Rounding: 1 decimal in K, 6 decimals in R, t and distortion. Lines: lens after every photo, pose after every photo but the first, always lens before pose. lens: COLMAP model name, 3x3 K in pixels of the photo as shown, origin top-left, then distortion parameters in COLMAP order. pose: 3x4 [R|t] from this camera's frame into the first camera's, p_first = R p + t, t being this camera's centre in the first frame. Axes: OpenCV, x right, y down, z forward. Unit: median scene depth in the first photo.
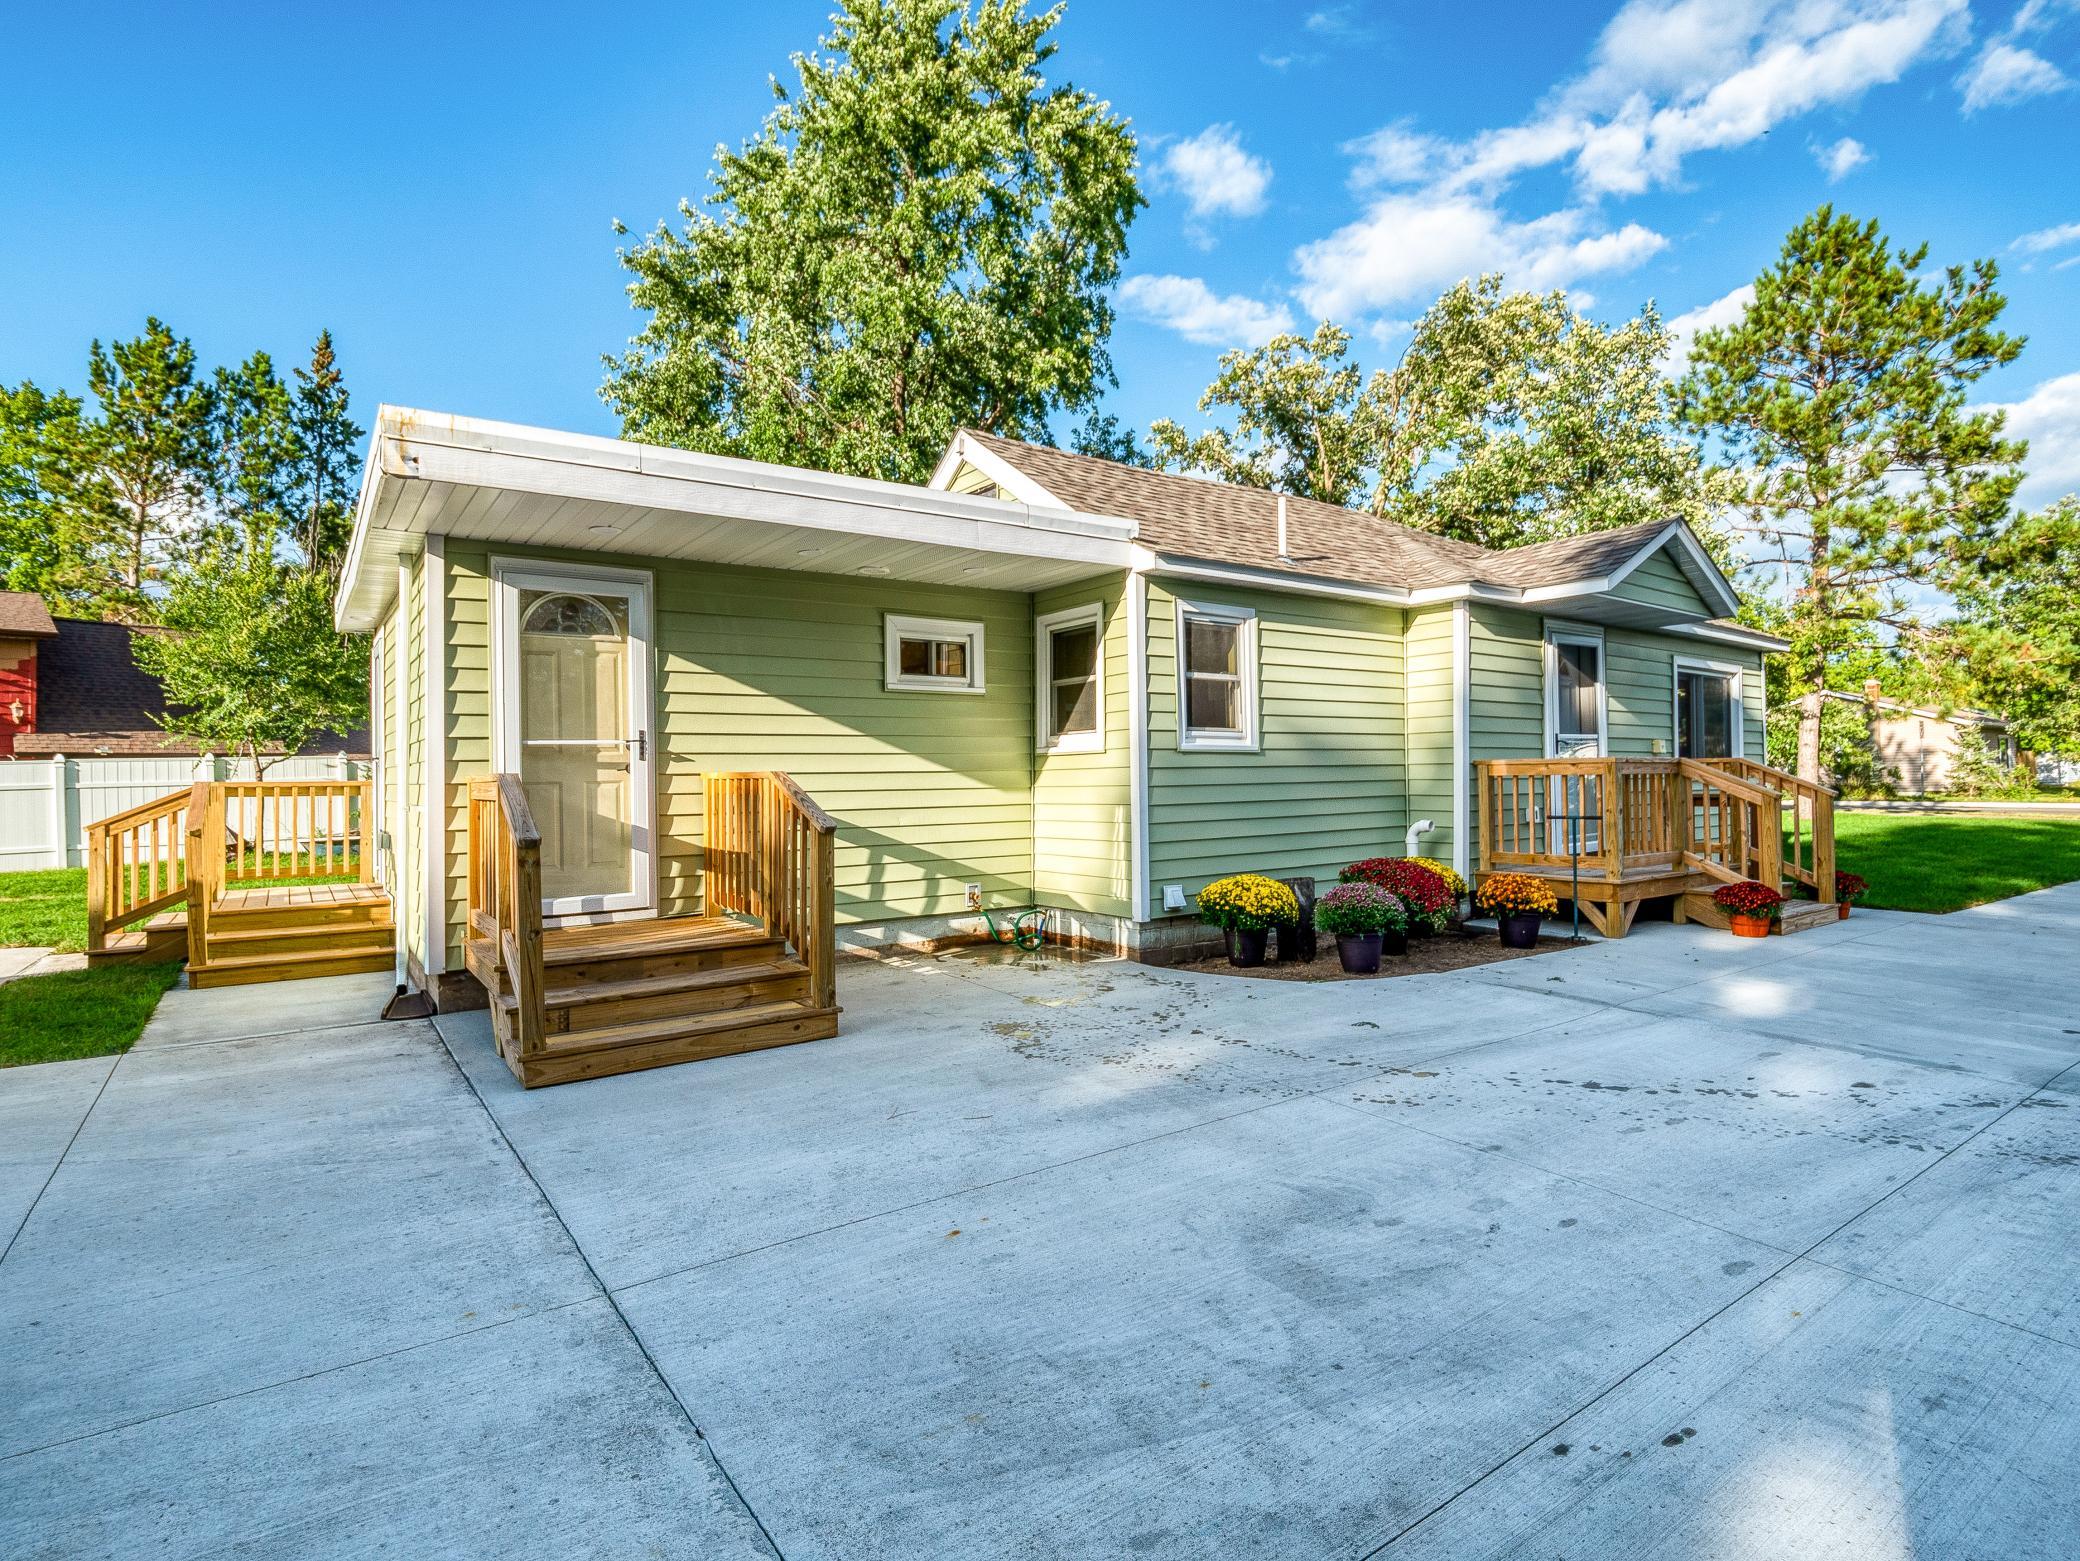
lens RADIAL K [[1055.6, 0, 1048.3], [0, 1055.6, 759.6], [0, 0, 1]] dist [-0.012830, -0.003949]
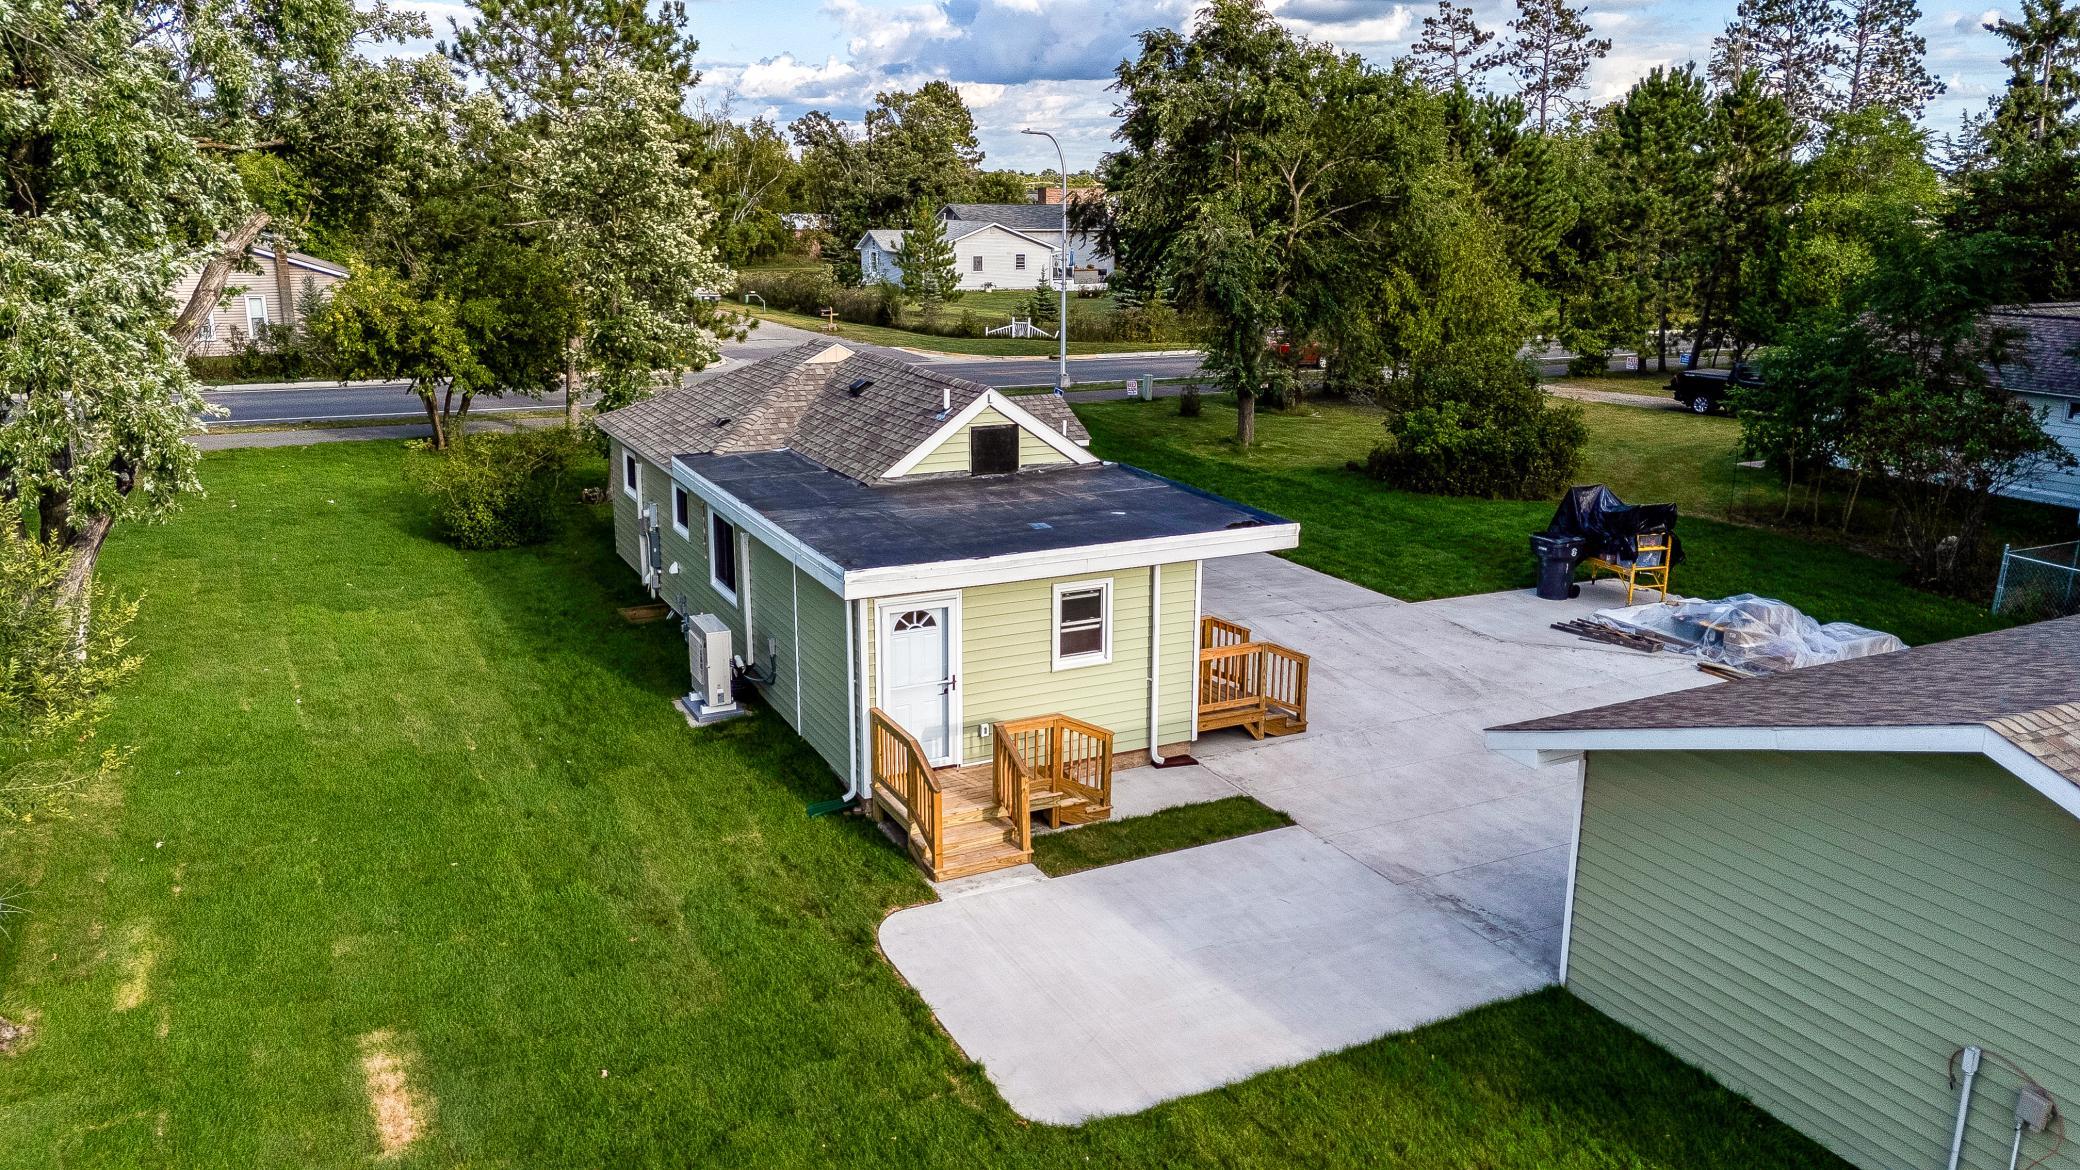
lens RADIAL K [[1536.3, 0, 1045.9], [0, 1536.3, 581.5], [0, 0, 1]] dist [0.065043, -0.041280]
pose [[0.144702, -0.238130, 0.960394, -2.667091], [-0.033070, 0.968903, 0.245222, -0.669655], [-0.988923, -0.067244, 0.132327, 0.634647]]
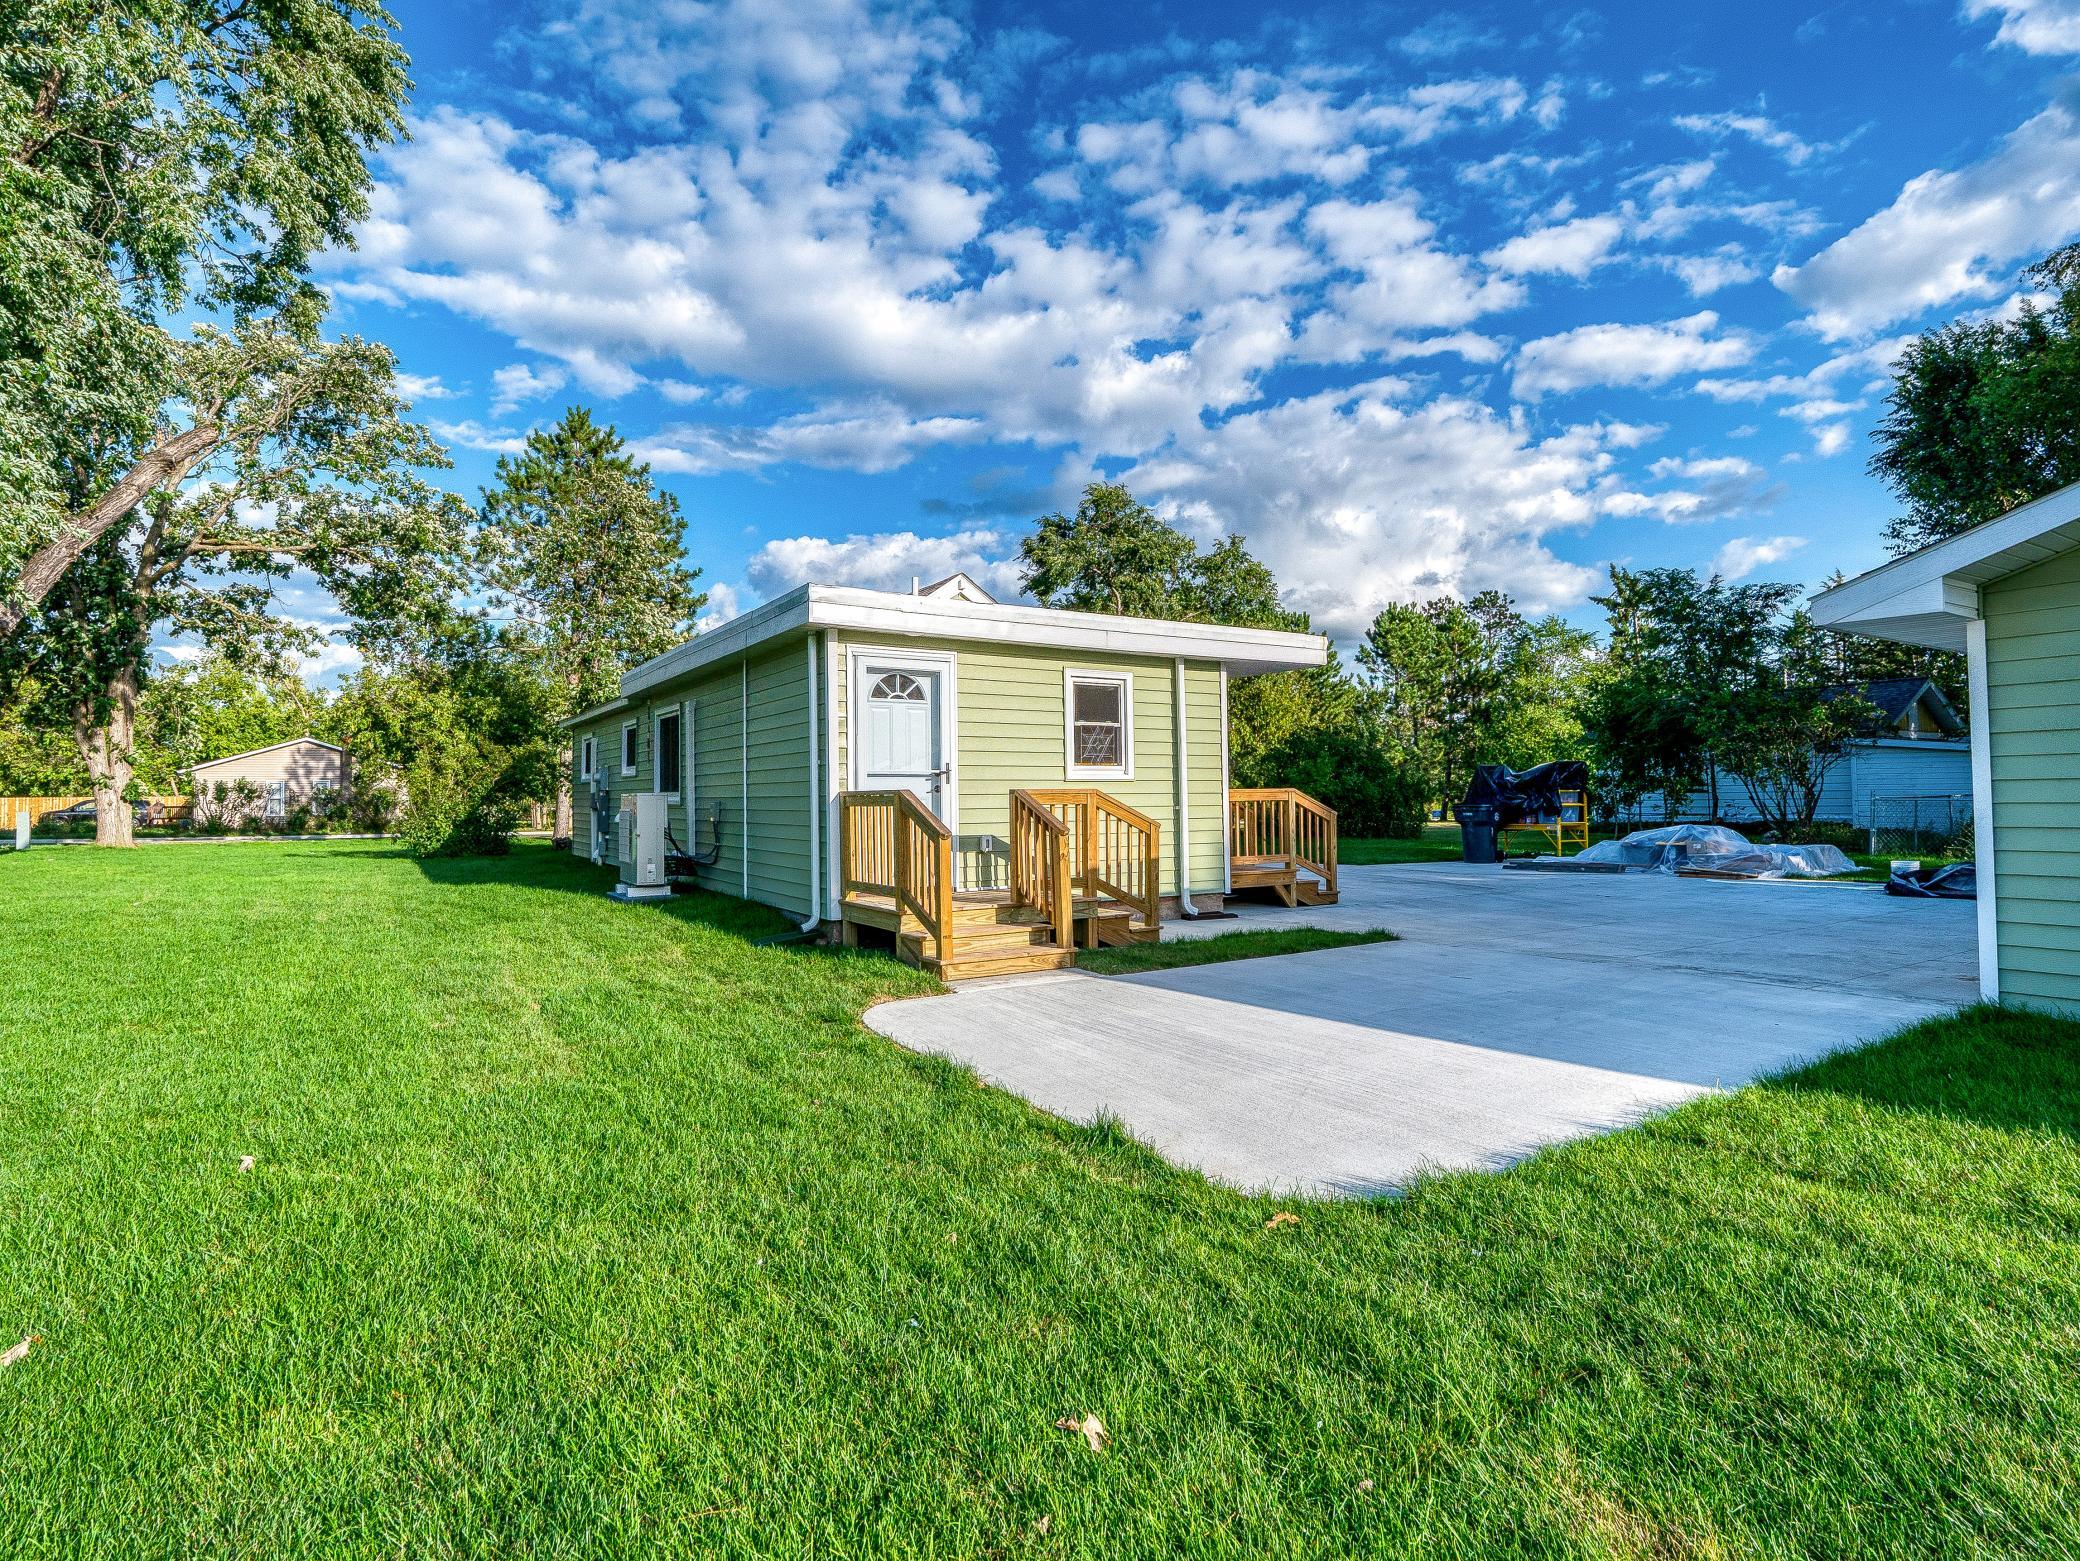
lens RADIAL K [[1055.6, 0, 1021.0], [0, 1055.6, 783.9], [0, 0, 1]] dist [-0.012830, -0.003949]
pose [[0.062909, 0.037098, 0.997330, -1.785683], [-0.007822, 0.999297, -0.036678, 0.055526], [-0.997989, -0.005493, 0.063155, 0.886676]]
